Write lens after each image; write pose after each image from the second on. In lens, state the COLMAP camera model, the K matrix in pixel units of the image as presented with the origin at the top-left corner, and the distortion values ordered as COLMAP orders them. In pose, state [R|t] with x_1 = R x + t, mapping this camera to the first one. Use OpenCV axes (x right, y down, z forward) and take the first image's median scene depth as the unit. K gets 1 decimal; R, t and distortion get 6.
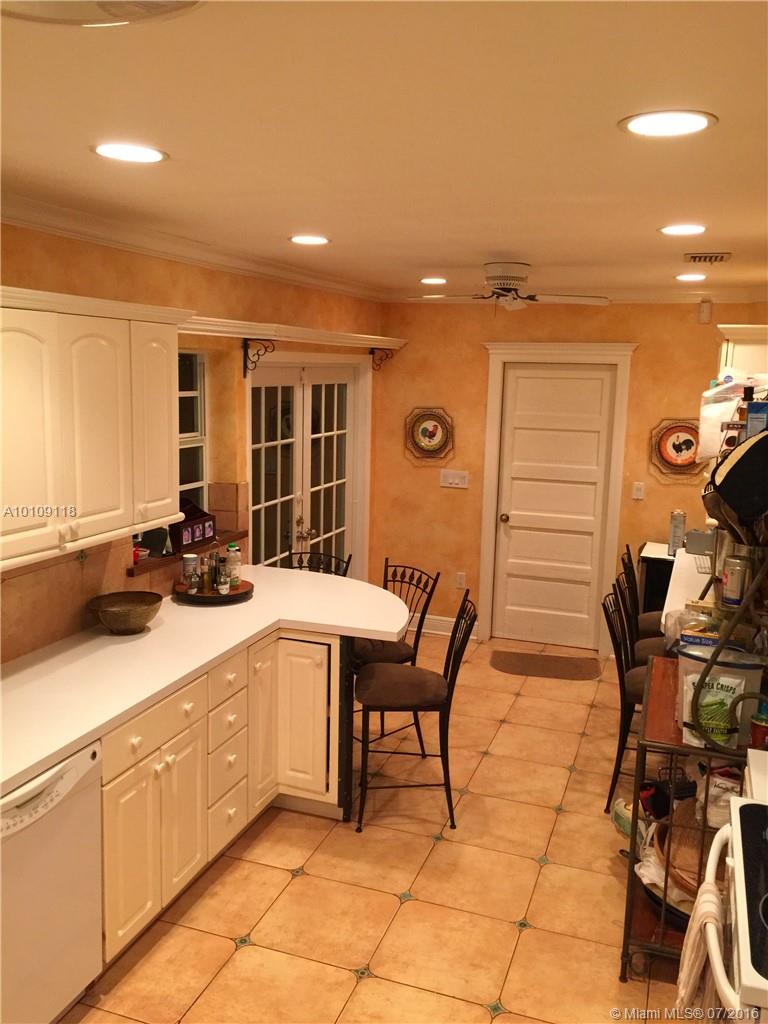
lens RADIAL K [[876.4, 0, 384.0], [0, 876.4, 512.0], [0, 0, 1]] dist [0.075682, -0.099795]
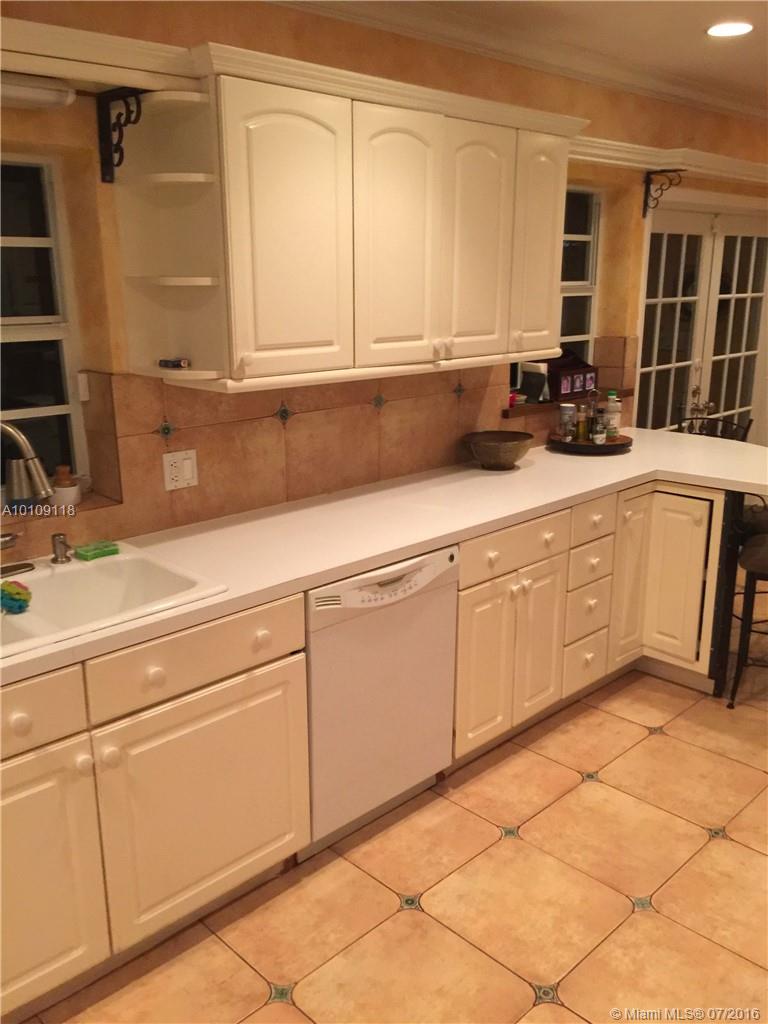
lens RADIAL K [[879.9, 0, 384.7], [0, 879.9, 527.5], [0, 0, 1]] dist [0.083215, -0.099729]
pose [[0.901320, 0.088932, -0.423927, 0.022989], [-0.044054, 0.992442, 0.114533, 0.084364], [0.430909, -0.084556, 0.898425, 0.031529]]
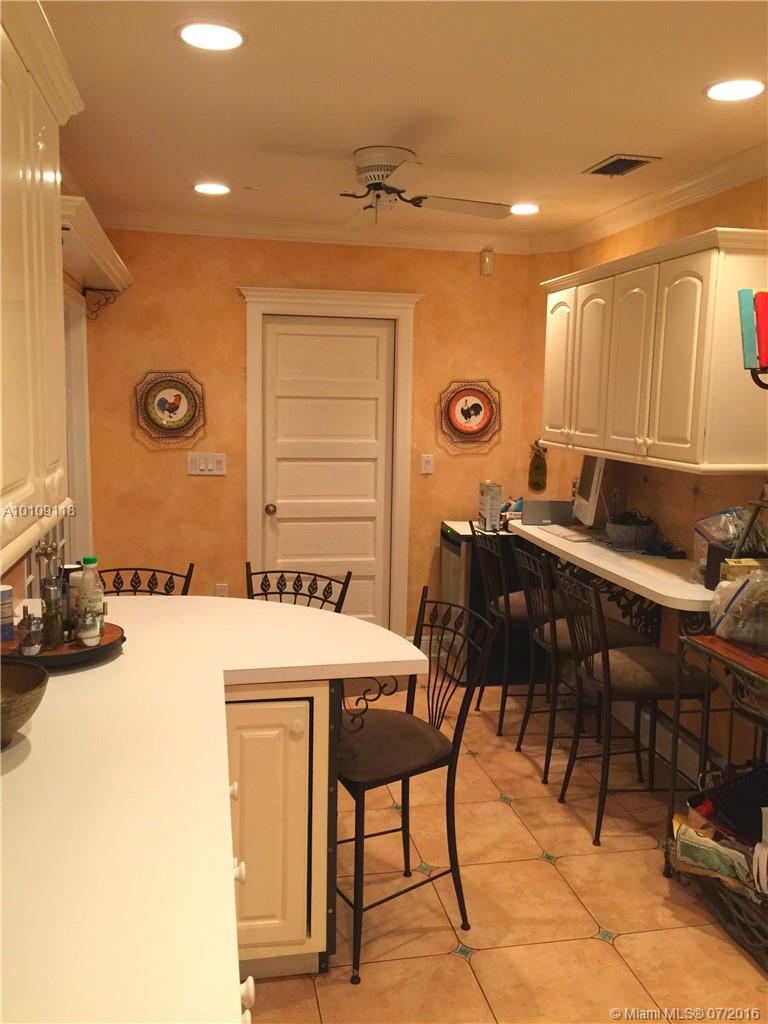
lens RADIAL K [[876.4, 0, 384.0], [0, 876.4, 512.0], [0, 0, 1]] dist [0.075682, -0.099795]
pose [[0.855505, -0.077844, 0.511909, -0.307976], [0.085760, 0.996282, 0.008178, 0.019350], [-0.510642, 0.036905, 0.859001, 0.418391]]
